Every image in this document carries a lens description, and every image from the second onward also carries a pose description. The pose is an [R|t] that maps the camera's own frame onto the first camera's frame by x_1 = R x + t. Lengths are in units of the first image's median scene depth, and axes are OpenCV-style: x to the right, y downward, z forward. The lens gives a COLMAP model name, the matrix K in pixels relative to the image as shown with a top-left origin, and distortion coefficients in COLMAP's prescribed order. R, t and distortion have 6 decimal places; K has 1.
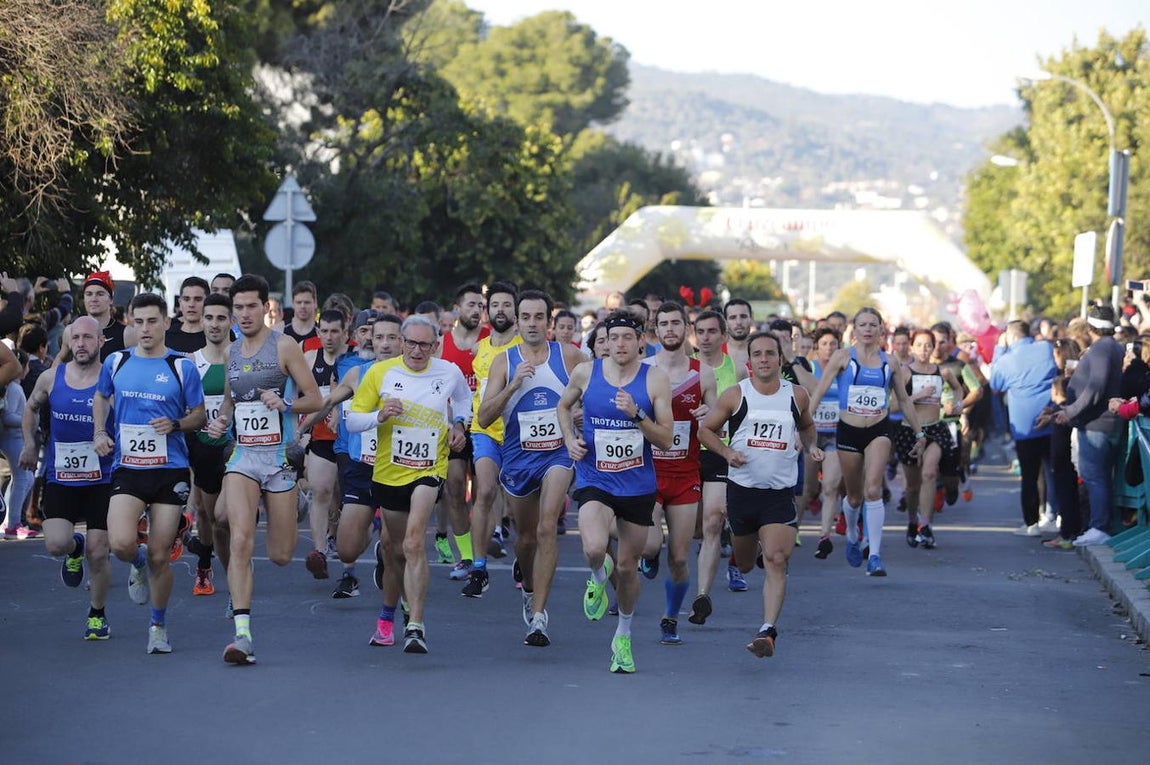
lens RADIAL K [[5259.0, 0, 575.0], [0, 5259.0, 382.5], [0, 0, 1]] dist [1.008319, 17.265858]
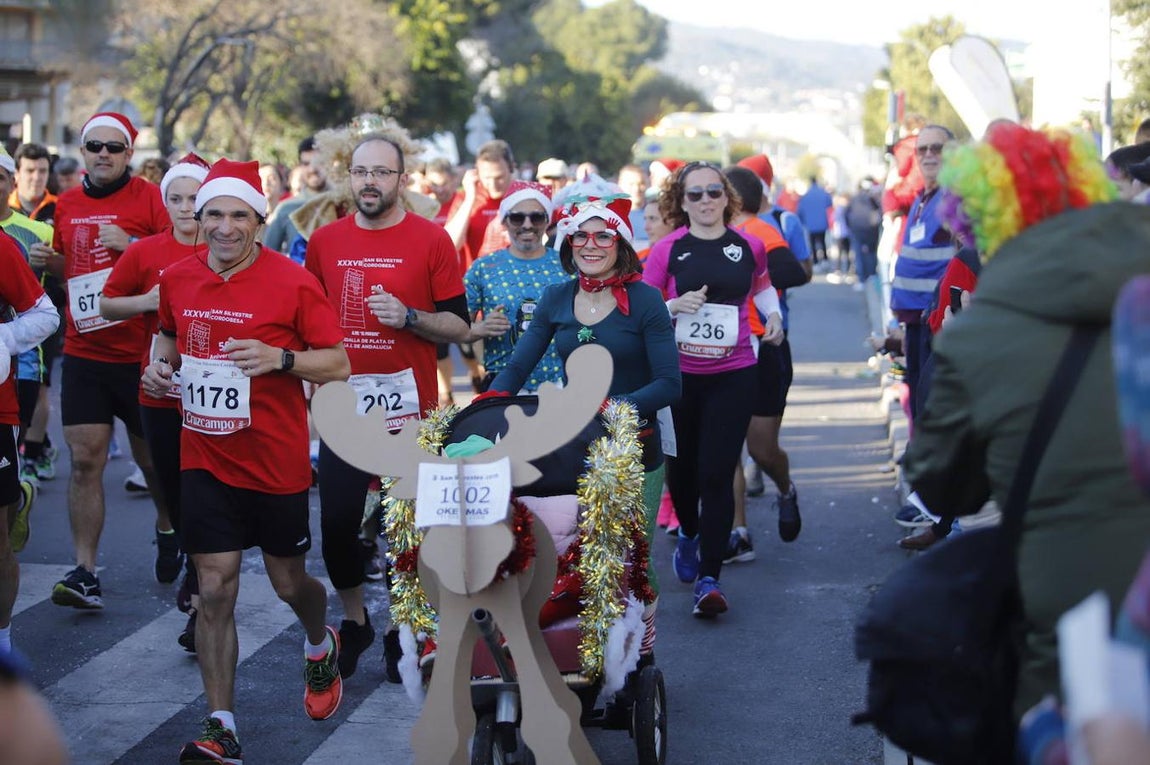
lens RADIAL K [[5980.1, 0, 575.0], [0, 5980.1, 382.5], [0, 0, 1]] dist [1.770546, 16.478174]
pose [[0.999698, -0.005455, -0.023946, 0.026602], [0.006017, 0.999707, 0.023452, 0.008708], [0.023811, -0.023589, 0.999438, -0.971414]]
